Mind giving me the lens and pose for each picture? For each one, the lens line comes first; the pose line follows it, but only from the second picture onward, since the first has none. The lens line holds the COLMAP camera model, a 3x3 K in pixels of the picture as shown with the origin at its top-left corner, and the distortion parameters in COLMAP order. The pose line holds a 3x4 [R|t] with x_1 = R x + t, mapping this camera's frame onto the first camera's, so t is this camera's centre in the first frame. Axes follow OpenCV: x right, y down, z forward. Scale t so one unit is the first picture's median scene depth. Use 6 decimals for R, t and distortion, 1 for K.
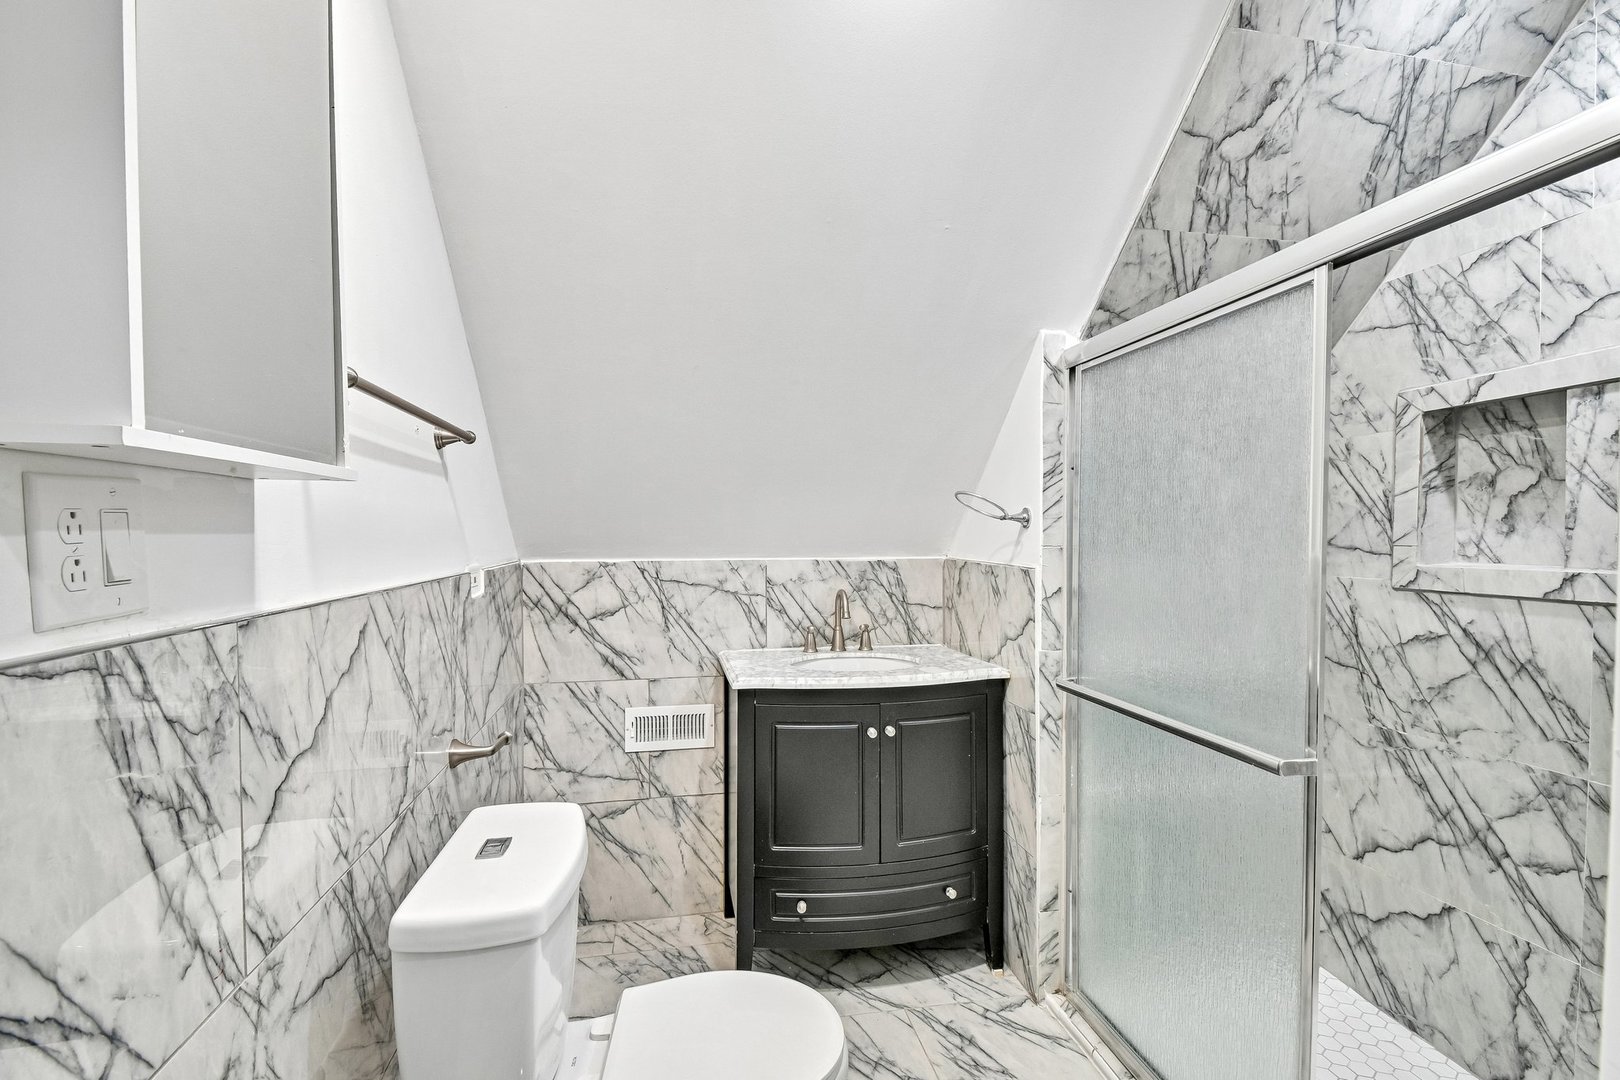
lens RADIAL K [[734.1, 0, 783.8], [0, 734.1, 552.8], [0, 0, 1]] dist [0.022666, -0.014997]
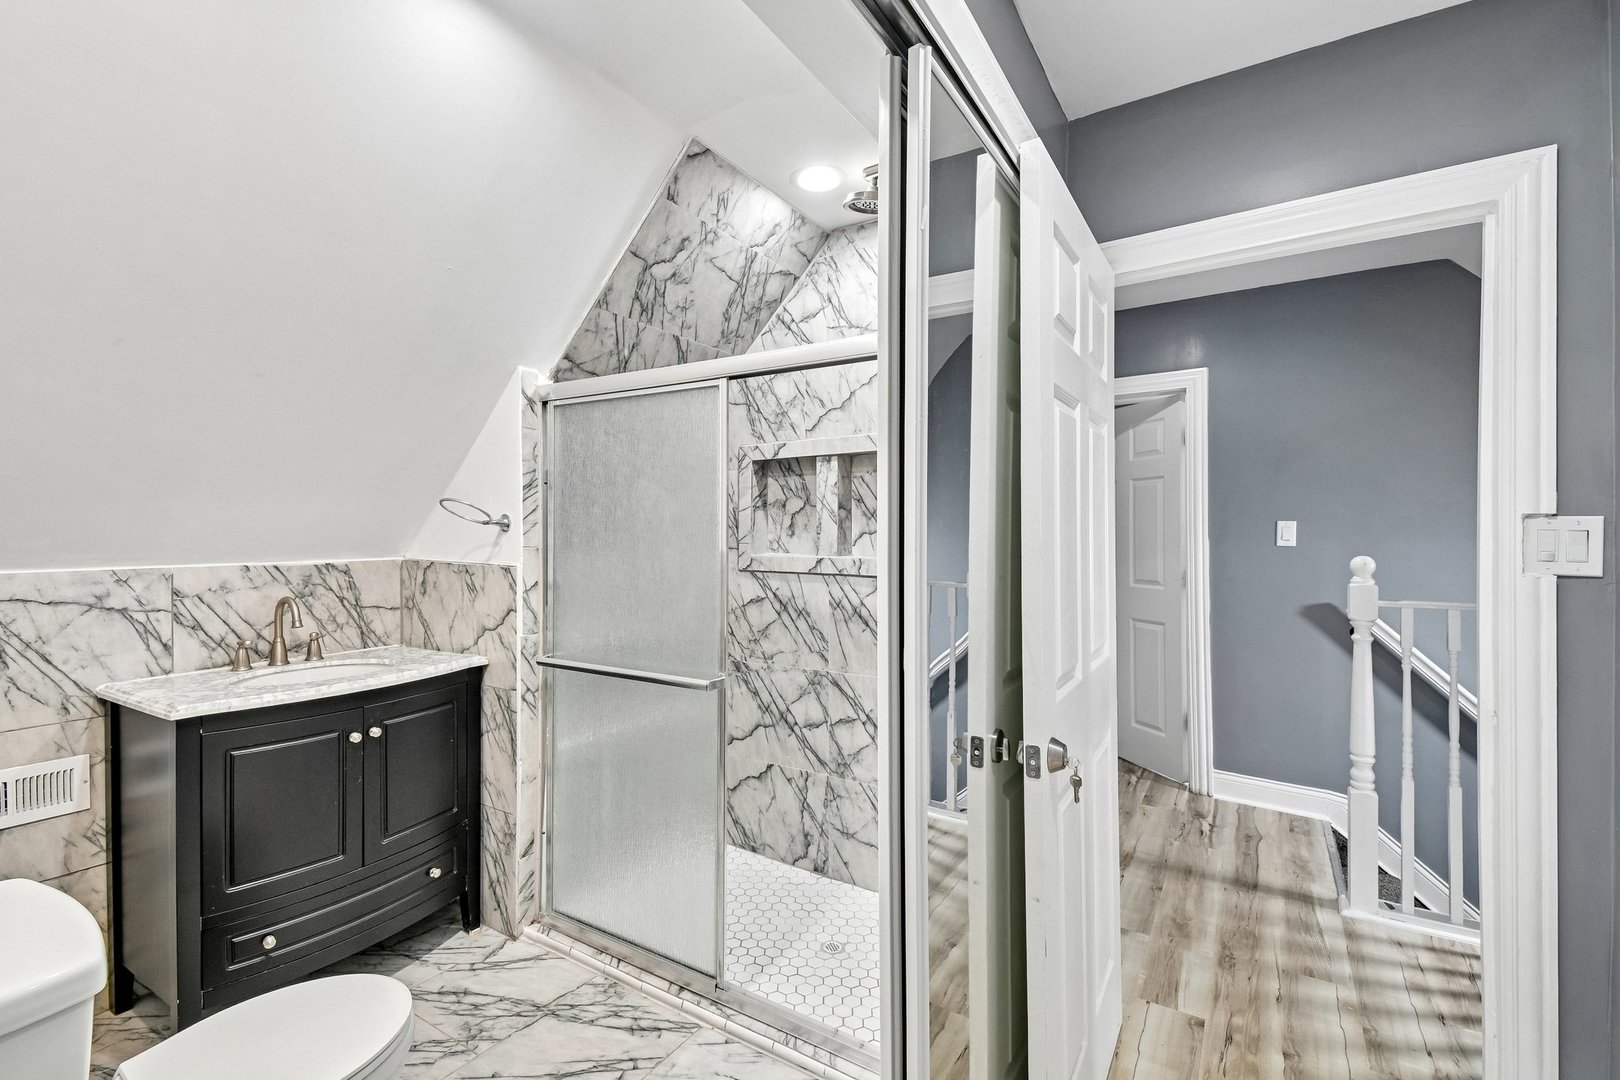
lens RADIAL K [[734.1, 0, 805.7], [0, 734.1, 525.6], [0, 0, 1]] dist [0.022666, -0.014997]
pose [[0.669276, 0.004564, 0.743000, -0.240119], [0.016961, 0.999627, -0.021419, -0.011345], [-0.742820, 0.026938, 0.668949, -0.147431]]
